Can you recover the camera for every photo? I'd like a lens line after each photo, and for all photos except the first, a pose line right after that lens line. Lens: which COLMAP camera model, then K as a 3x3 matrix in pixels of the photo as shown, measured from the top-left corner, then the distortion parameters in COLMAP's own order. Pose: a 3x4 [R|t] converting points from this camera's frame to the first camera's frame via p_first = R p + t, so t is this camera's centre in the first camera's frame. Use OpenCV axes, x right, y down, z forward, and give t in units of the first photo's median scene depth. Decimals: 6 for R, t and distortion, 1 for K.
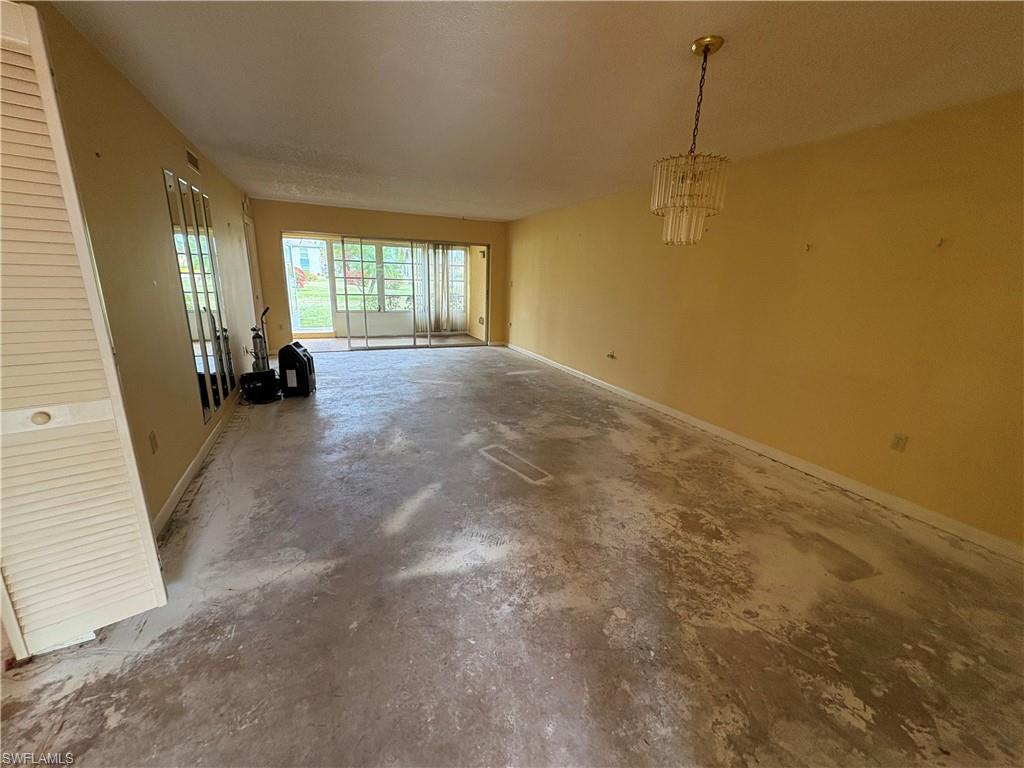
lens RADIAL K [[408.7, 0, 510.3], [0, 408.7, 382.9], [0, 0, 1]] dist [0.001116, -0.000298]
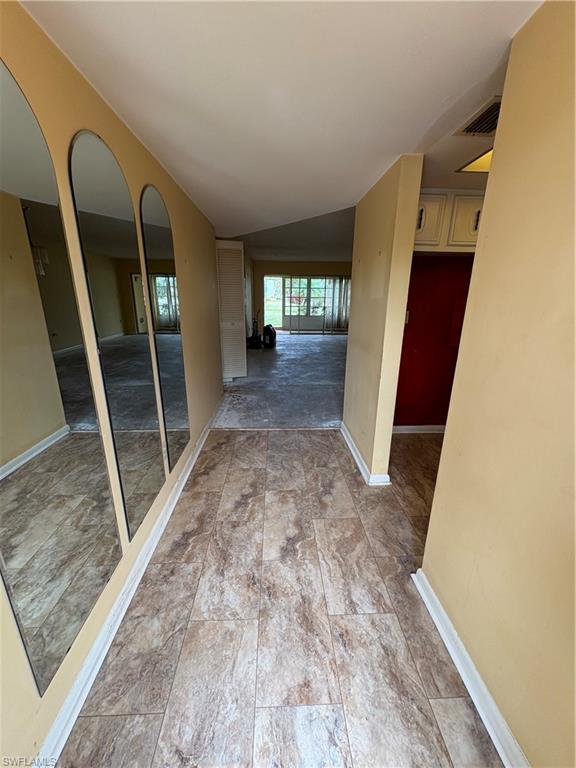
lens RADIAL K [[306.5, 0, 288.4], [0, 306.5, 382.0], [0, 0, 1]] dist [0.001116, -0.000298]
pose [[0.931532, 0.079459, -0.354871, 0.119184], [-0.074189, 0.996838, 0.028457, 0.093243], [0.356010, -0.000181, 0.934482, -0.322930]]
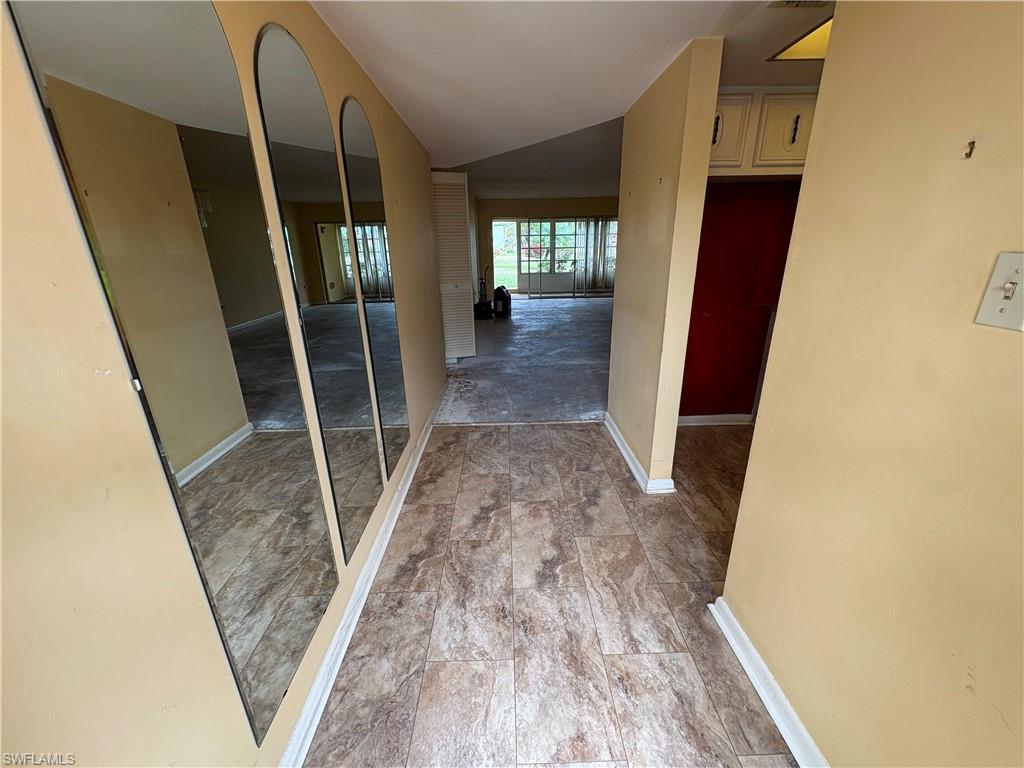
lens RADIAL K [[408.7, 0, 512.9], [0, 408.7, 382.1], [0, 0, 1]] dist [0.001116, -0.000298]
pose [[0.921717, 0.075865, -0.380371, 0.112516], [-0.051148, 0.995894, 0.074688, 0.096364], [0.384475, -0.049386, 0.921813, -0.328155]]
